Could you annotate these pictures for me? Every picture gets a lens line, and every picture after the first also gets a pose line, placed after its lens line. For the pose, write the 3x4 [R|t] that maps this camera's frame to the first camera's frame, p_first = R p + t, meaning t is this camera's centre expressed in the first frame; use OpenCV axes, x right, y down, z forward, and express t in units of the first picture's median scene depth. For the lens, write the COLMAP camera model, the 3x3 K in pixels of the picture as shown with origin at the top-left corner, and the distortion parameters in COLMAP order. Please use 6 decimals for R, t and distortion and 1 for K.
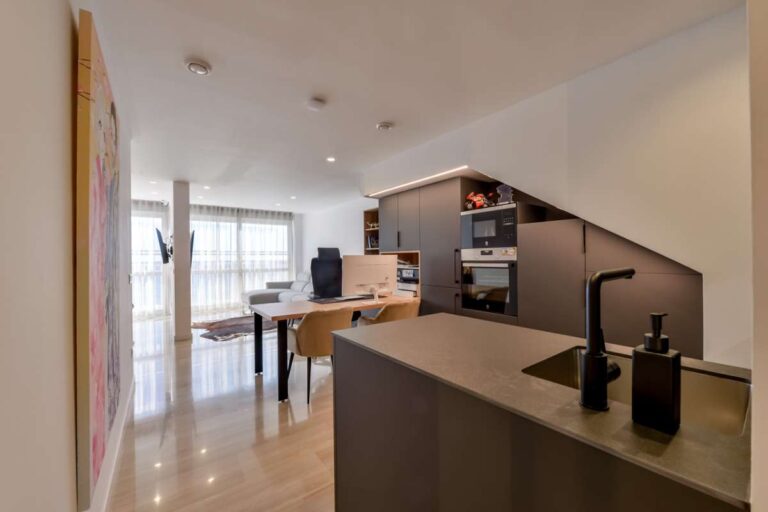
lens RADIAL K [[303.5, 0, 386.4], [0, 303.5, 258.3], [0, 0, 1]] dist [-0.005941, -0.000170]
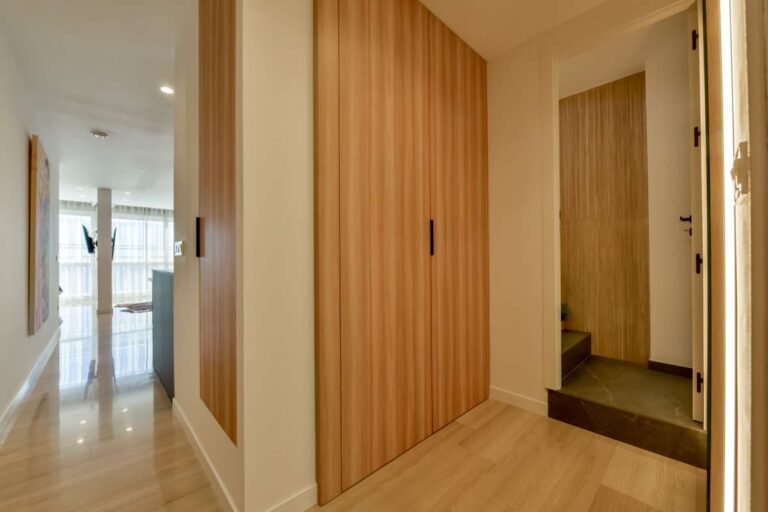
lens RADIAL K [[303.5, 0, 386.4], [0, 303.5, 258.3], [0, 0, 1]] dist [-0.005941, -0.000170]
pose [[0.993071, 0.005305, 0.117400, 0.317888], [-0.004348, 0.999955, -0.008406, 0.041476], [-0.117439, 0.007837, 0.993049, -0.358651]]
